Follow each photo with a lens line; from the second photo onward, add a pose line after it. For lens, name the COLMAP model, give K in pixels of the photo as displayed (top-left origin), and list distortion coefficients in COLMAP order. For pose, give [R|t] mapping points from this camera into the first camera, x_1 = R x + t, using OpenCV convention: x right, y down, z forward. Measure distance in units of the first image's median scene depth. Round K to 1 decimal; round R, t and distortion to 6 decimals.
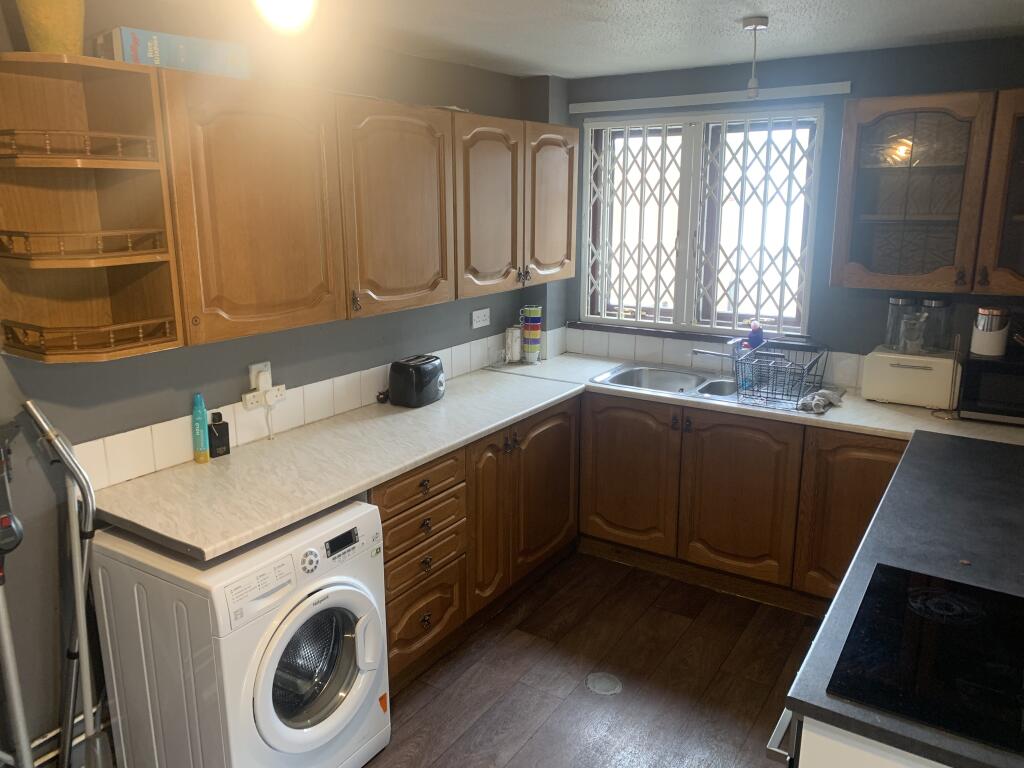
lens RADIAL K [[776.9, 0, 508.1], [0, 776.9, 383.1], [0, 0, 1]] dist [0.059207, -0.055542]
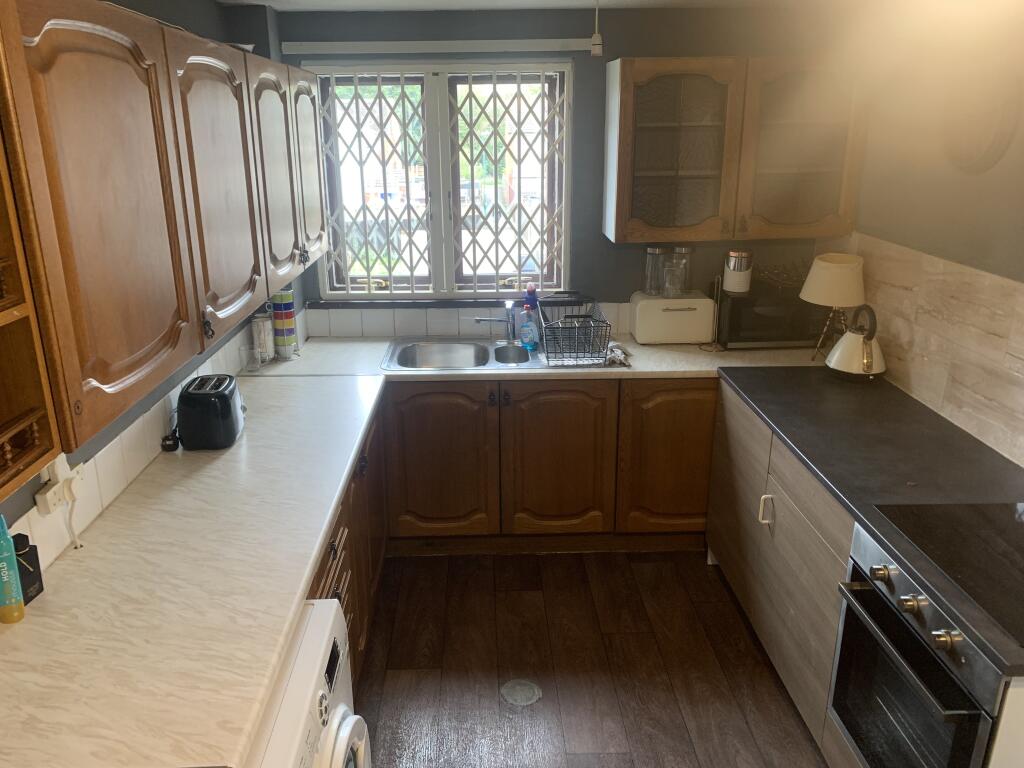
lens RADIAL K [[776.9, 0, 512.7], [0, 776.9, 381.0], [0, 0, 1]] dist [0.059207, -0.055542]
pose [[0.824177, -0.180109, 0.536930, -0.270488], [0.142199, 0.983522, 0.111641, -0.072801], [-0.548190, -0.015661, 0.836207, 0.195299]]
